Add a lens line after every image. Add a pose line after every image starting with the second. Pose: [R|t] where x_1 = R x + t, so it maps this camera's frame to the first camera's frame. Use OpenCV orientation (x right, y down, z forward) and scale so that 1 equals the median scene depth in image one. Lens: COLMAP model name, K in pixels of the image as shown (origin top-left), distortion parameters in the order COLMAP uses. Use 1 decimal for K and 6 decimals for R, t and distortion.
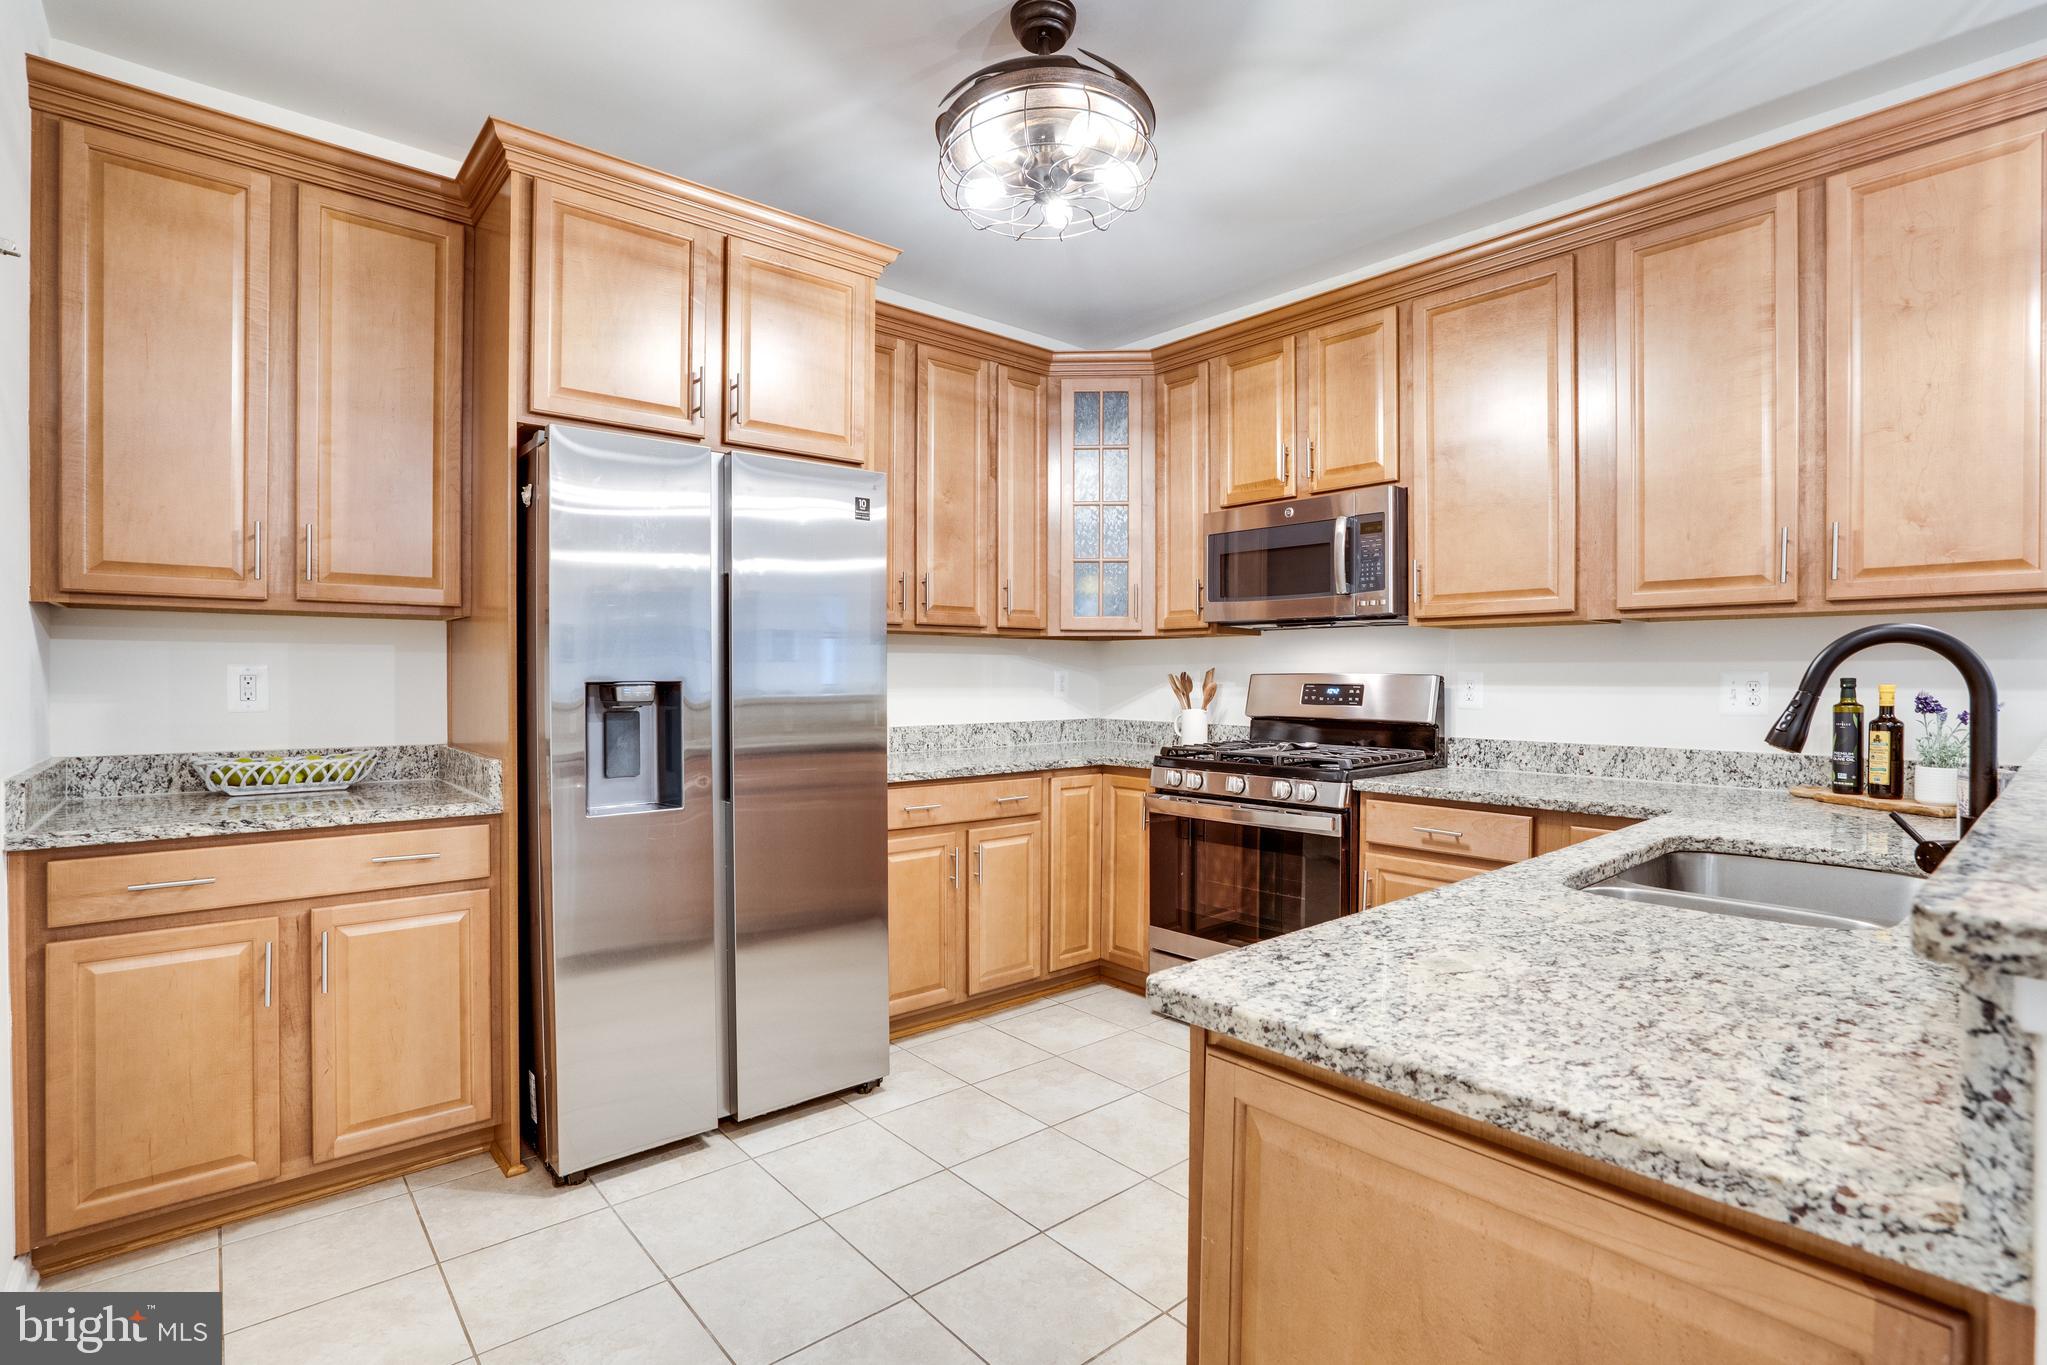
lens RADIAL K [[985.7, 0, 1022.5], [0, 985.7, 670.7], [0, 0, 1]] dist [-0.001749, -0.000323]
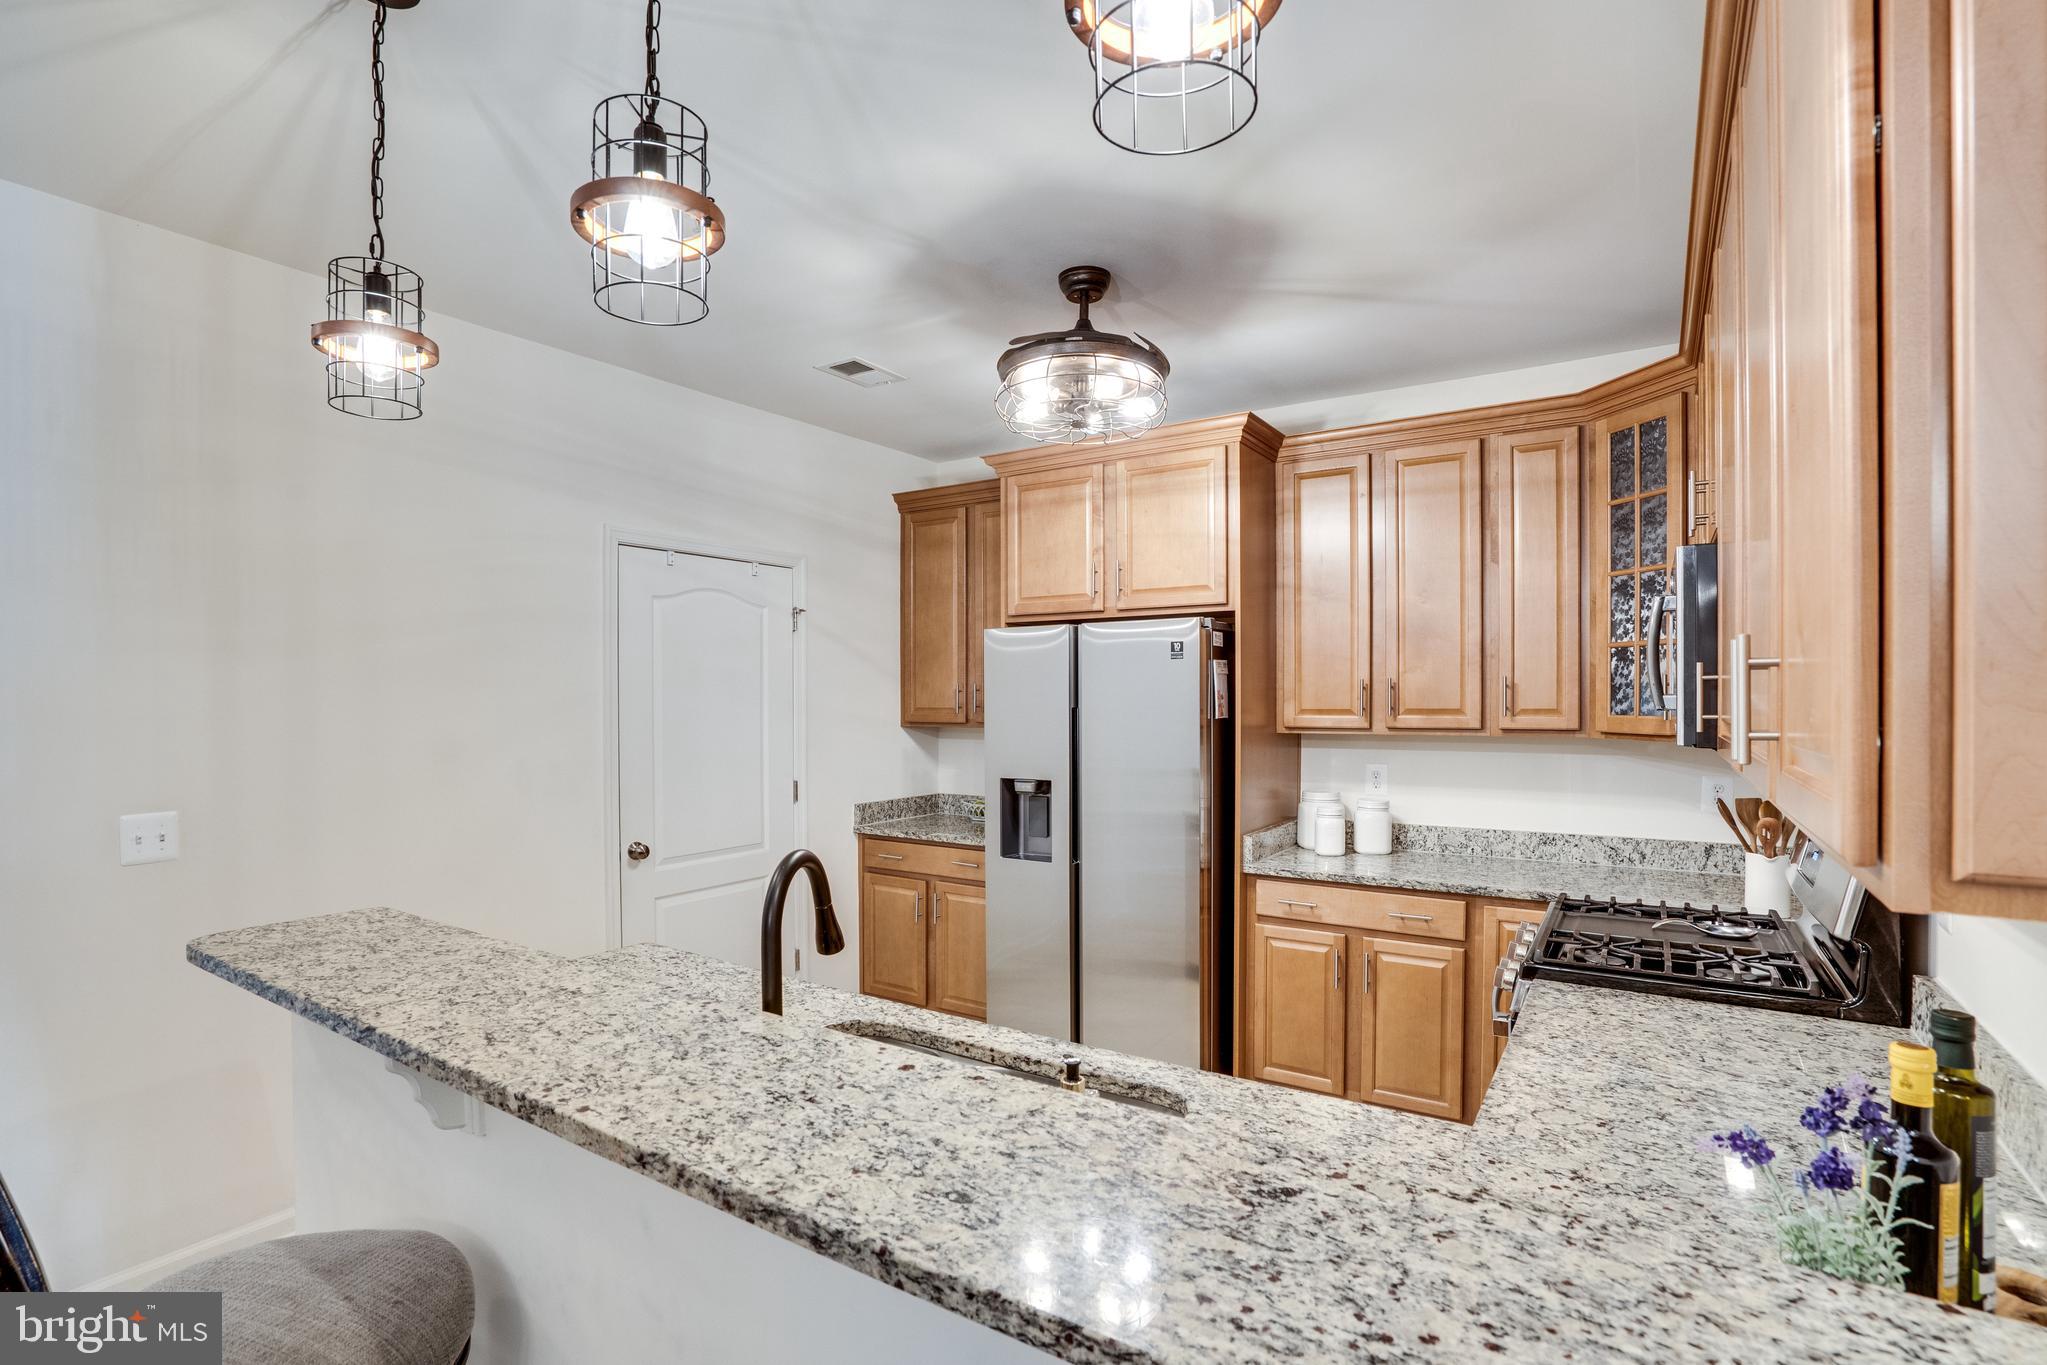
lens RADIAL K [[963.5, 0, 1017.1], [0, 963.5, 714.0], [0, 0, 1]] dist [-0.001667, -0.000237]
pose [[0.307176, 0.016785, -0.951505, 1.079492], [0.006805, 0.999780, 0.019834, -0.125824], [0.951628, -0.012567, 0.306994, 0.499182]]
